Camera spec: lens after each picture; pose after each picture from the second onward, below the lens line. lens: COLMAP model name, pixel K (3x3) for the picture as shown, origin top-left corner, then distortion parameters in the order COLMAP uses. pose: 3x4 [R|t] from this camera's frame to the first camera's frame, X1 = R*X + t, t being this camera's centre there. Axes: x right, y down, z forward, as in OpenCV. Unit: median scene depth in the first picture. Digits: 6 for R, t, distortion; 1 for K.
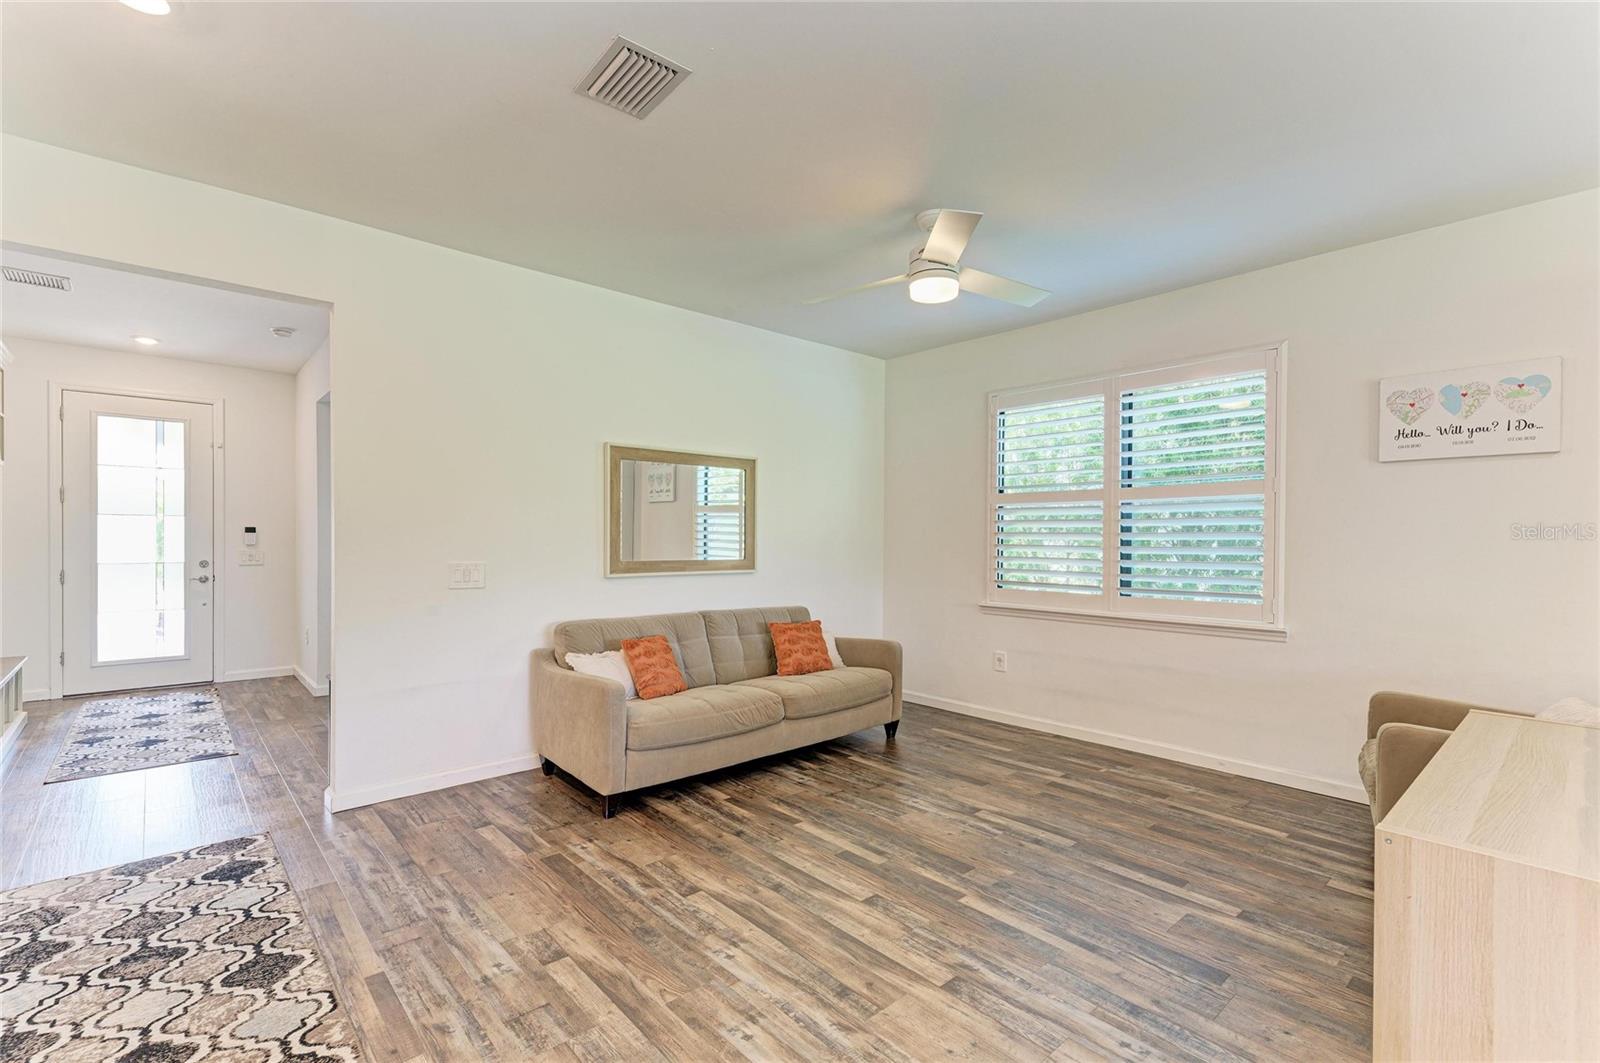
lens RADIAL K [[707.1, 0, 784.6], [0, 707.1, 539.1], [0, 0, 1]] dist [0.014774, -0.003718]
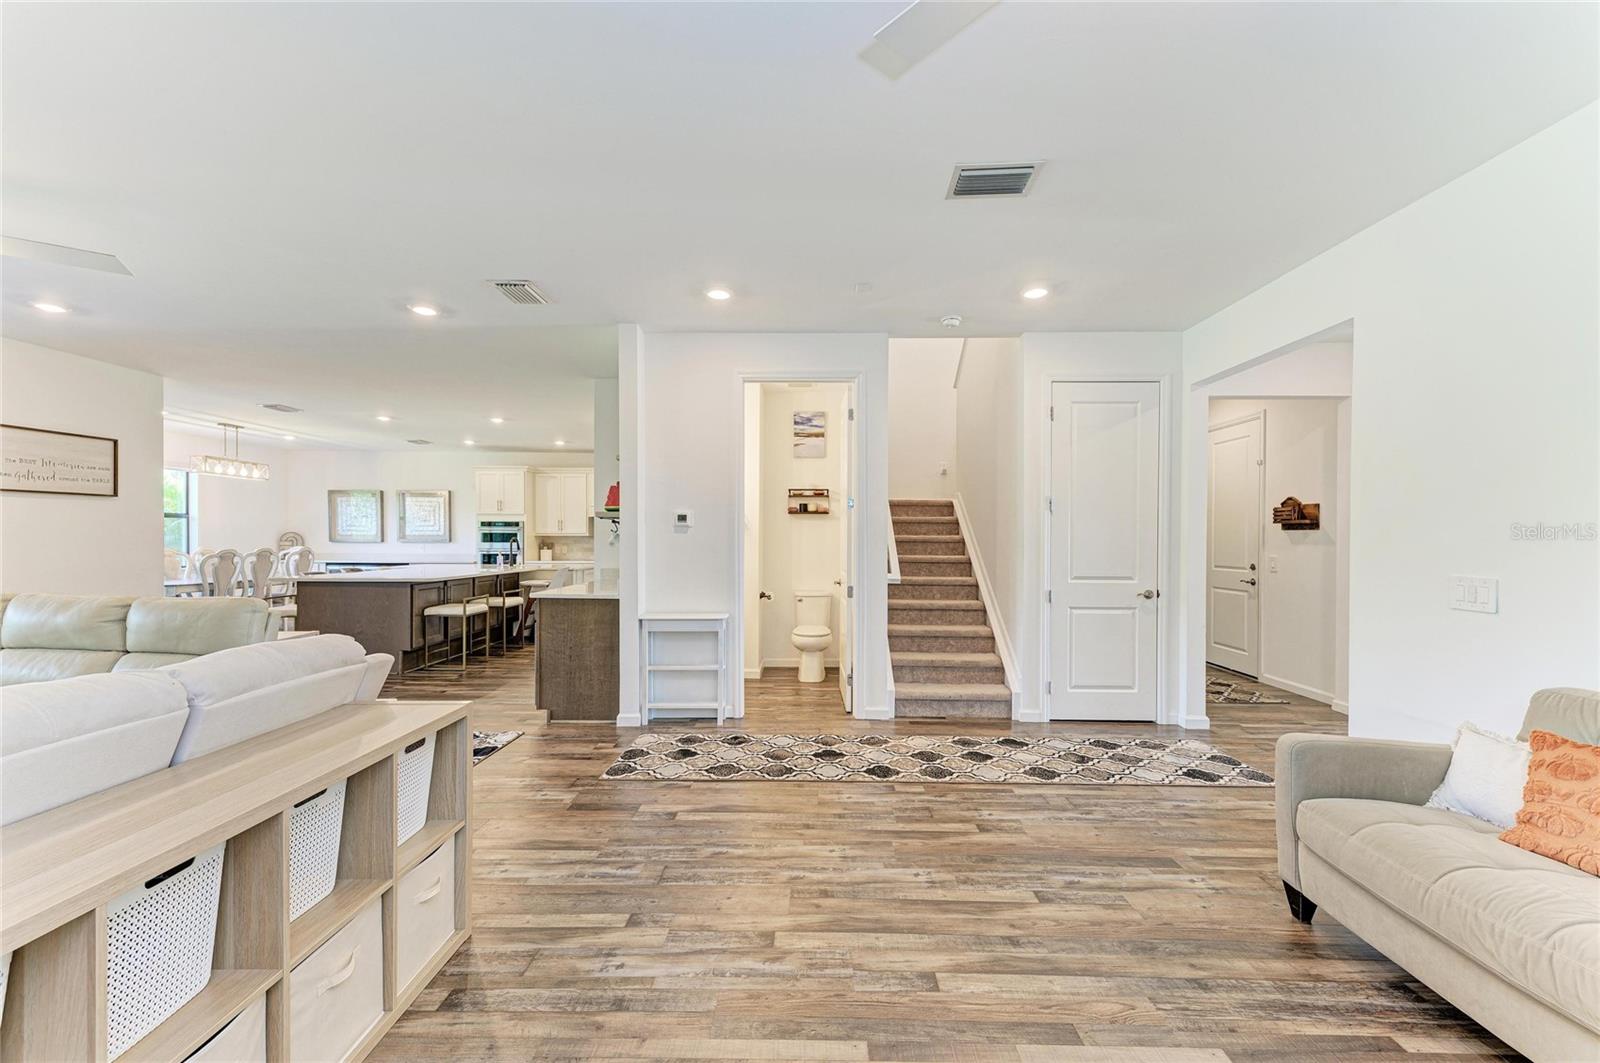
lens RADIAL K [[631.3, 0, 822.0], [0, 631.3, 534.8], [0, 0, 1]] dist [0.016273, -0.004827]
pose [[-0.640616, -0.014808, -0.767719, 0.578830], [-0.008576, 0.999890, -0.012130, 0.007026], [0.767814, -0.001187, -0.640672, 1.034234]]
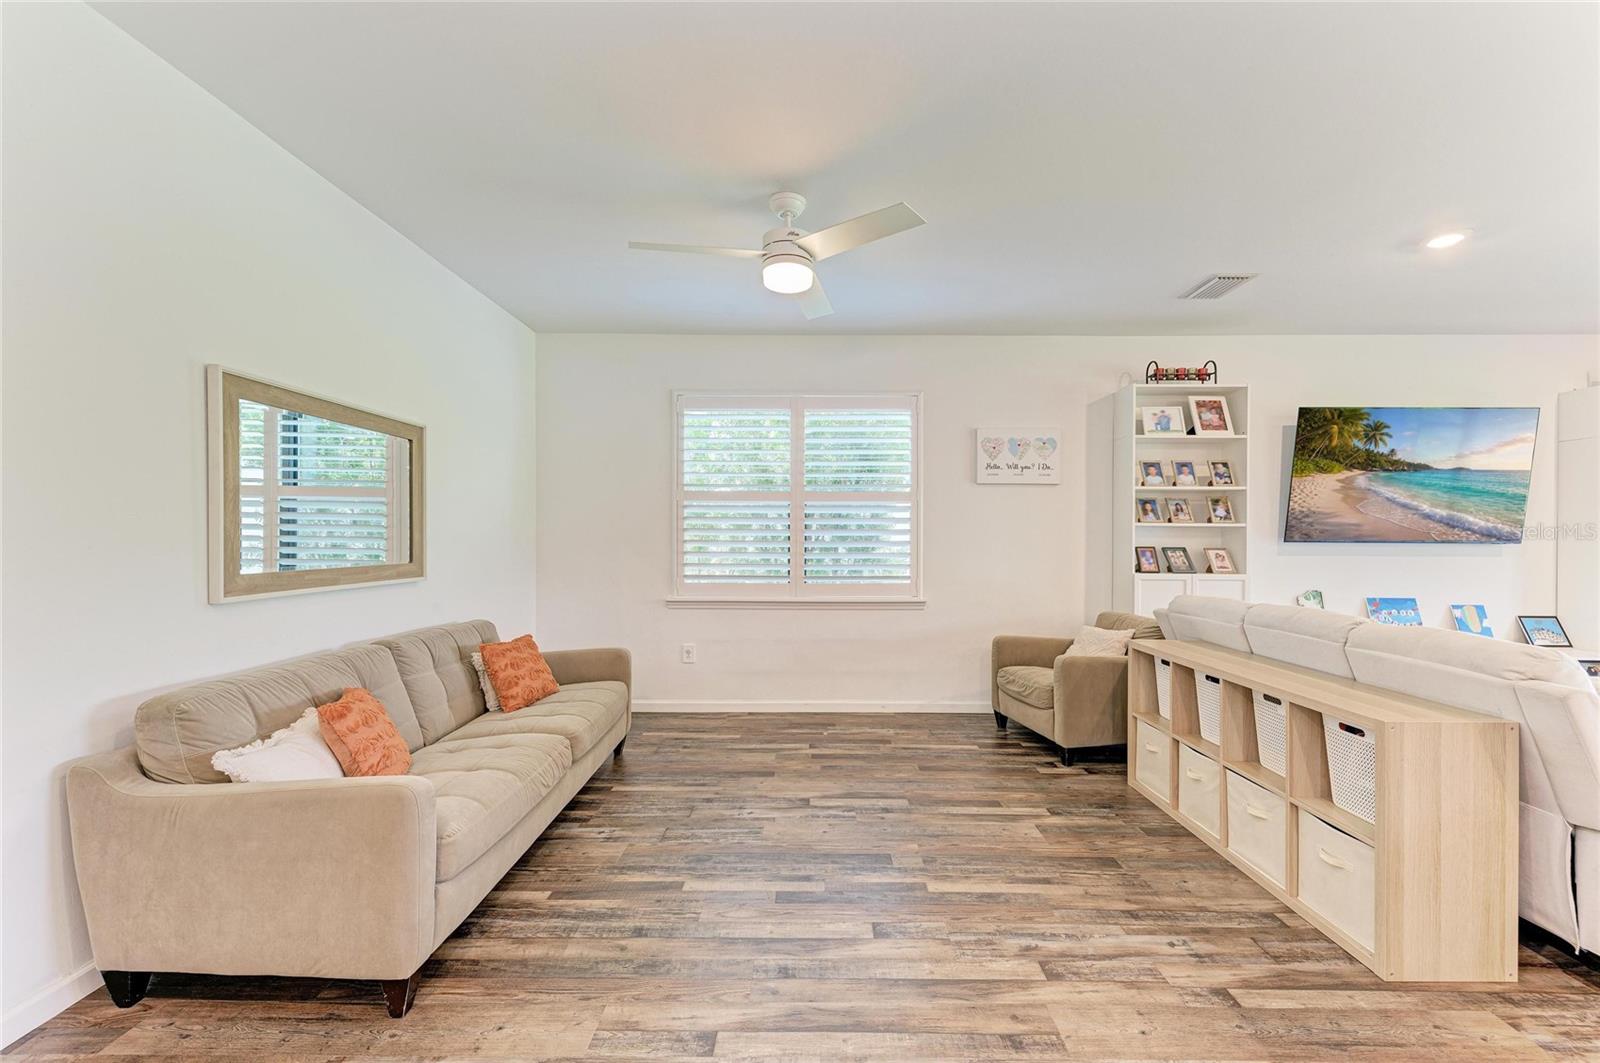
lens RADIAL K [[631.3, 0, 800.6], [0, 631.3, 536.1], [0, 0, 1]] dist [0.016273, -0.004827]
pose [[0.664080, -0.002229, 0.747659, -0.417953], [-0.000036, 0.999995, 0.003013, -0.001733], [-0.747662, -0.002028, 0.664077, 0.402888]]
